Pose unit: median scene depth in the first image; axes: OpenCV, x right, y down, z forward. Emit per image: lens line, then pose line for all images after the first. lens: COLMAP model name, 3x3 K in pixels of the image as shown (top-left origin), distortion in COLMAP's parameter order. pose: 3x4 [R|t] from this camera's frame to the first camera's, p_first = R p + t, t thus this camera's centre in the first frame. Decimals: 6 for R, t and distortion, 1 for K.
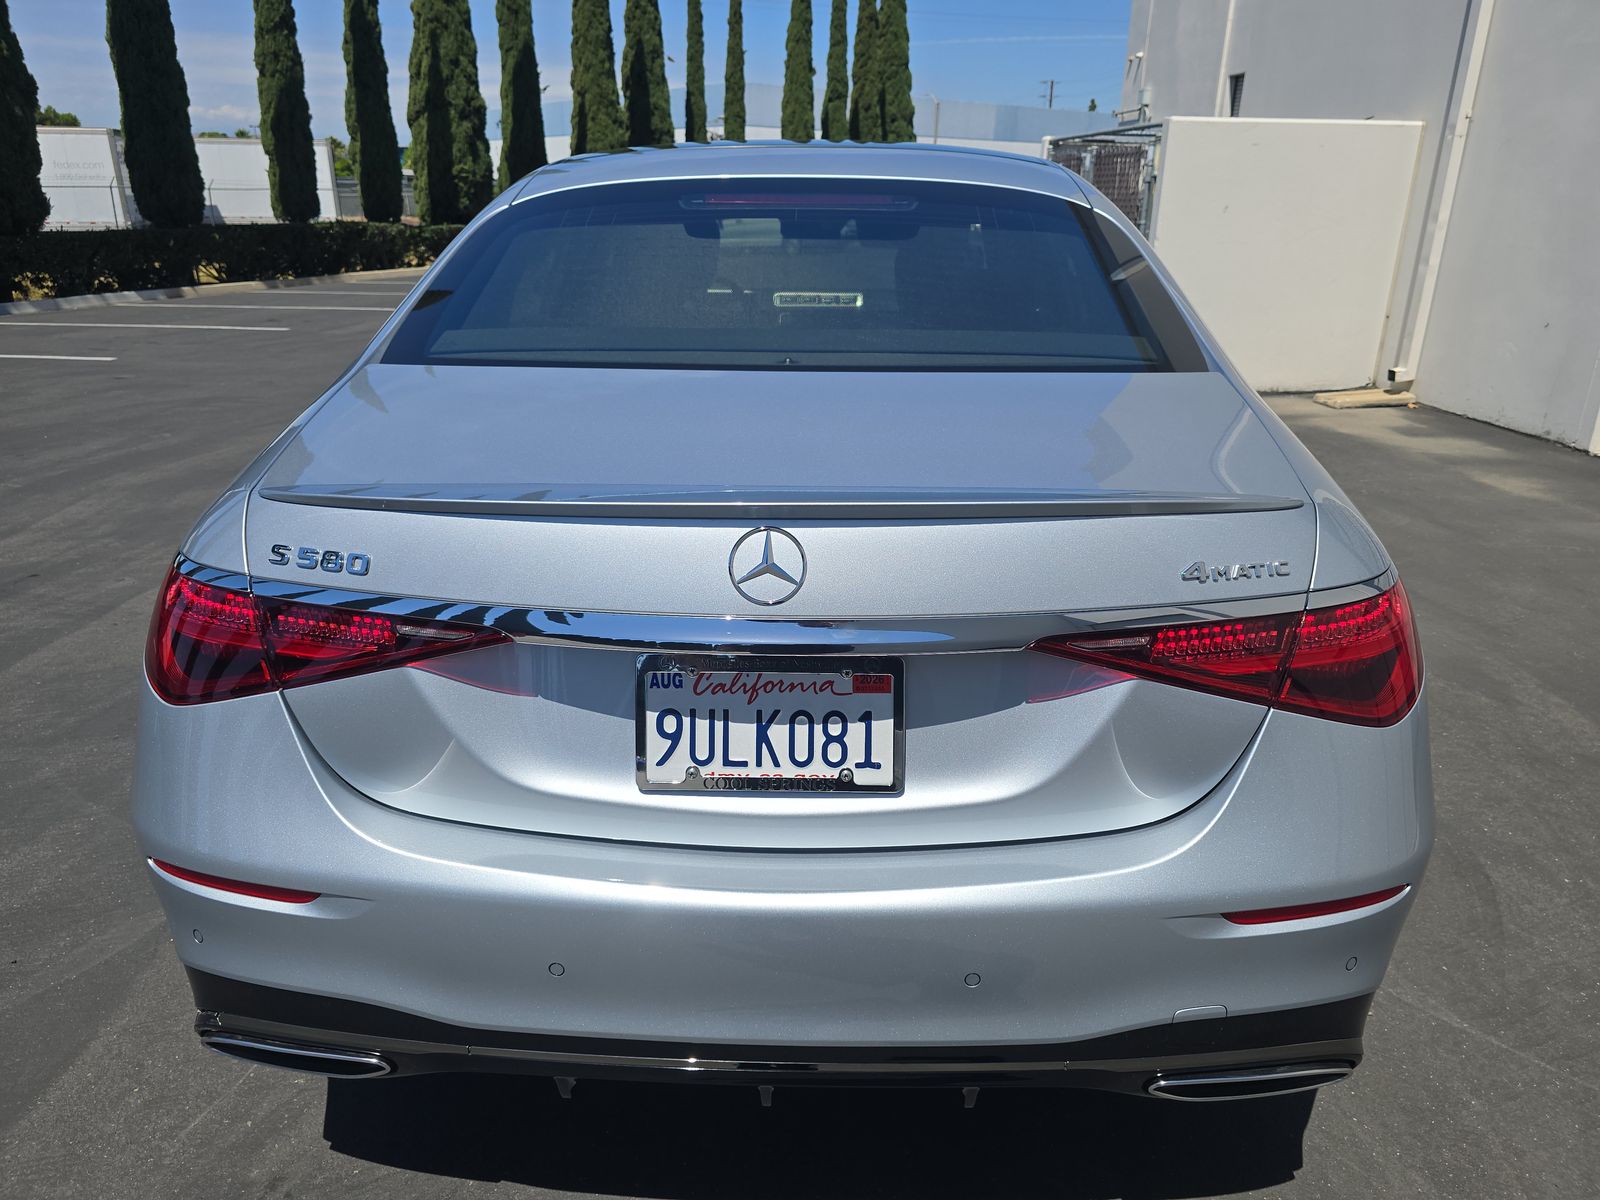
lens RADIAL K [[1071.9, 0, 798.1], [0, 1071.9, 620.3], [0, 0, 1]] dist [0.042368, -0.044719]
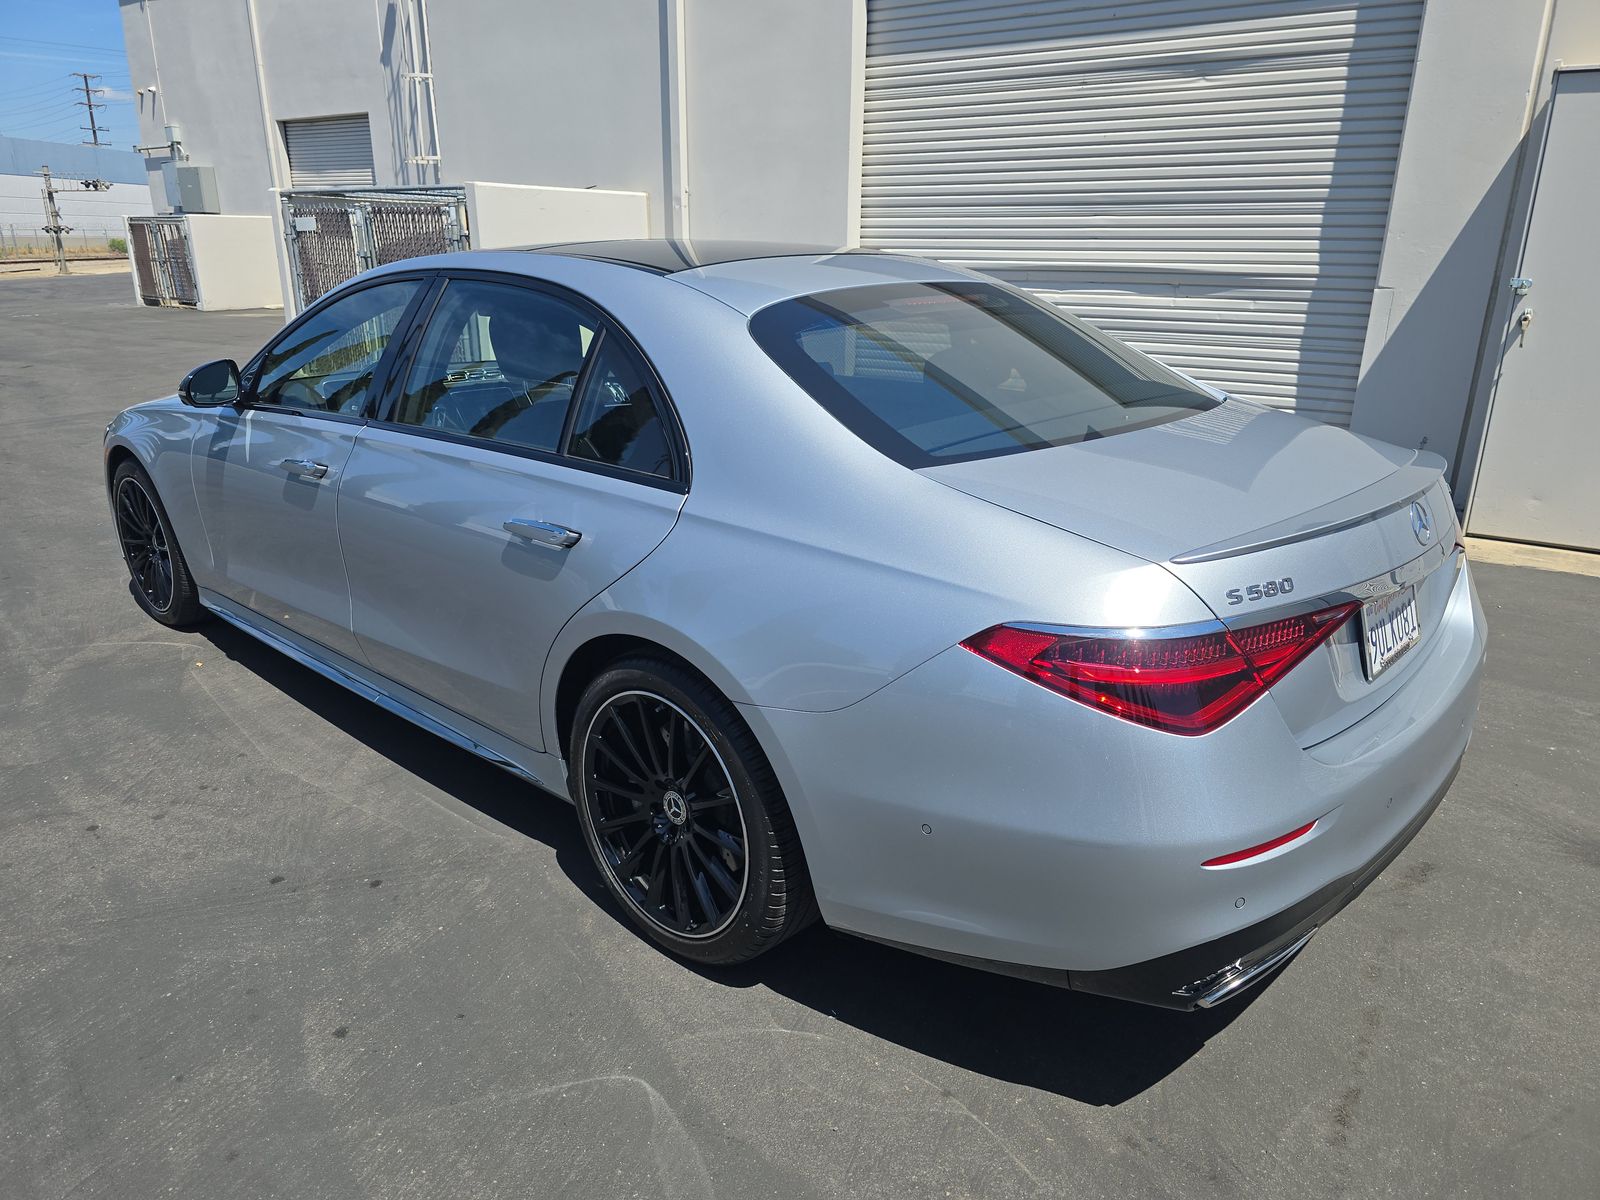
lens RADIAL K [[1071.9, 0, 798.1], [0, 1071.9, 620.3], [0, 0, 1]] dist [0.042368, -0.044719]
pose [[0.667277, -0.248541, 0.702117, -0.598863], [0.269379, 0.959399, 0.083603, -0.096970], [-0.694389, 0.133349, 0.707136, 0.144585]]
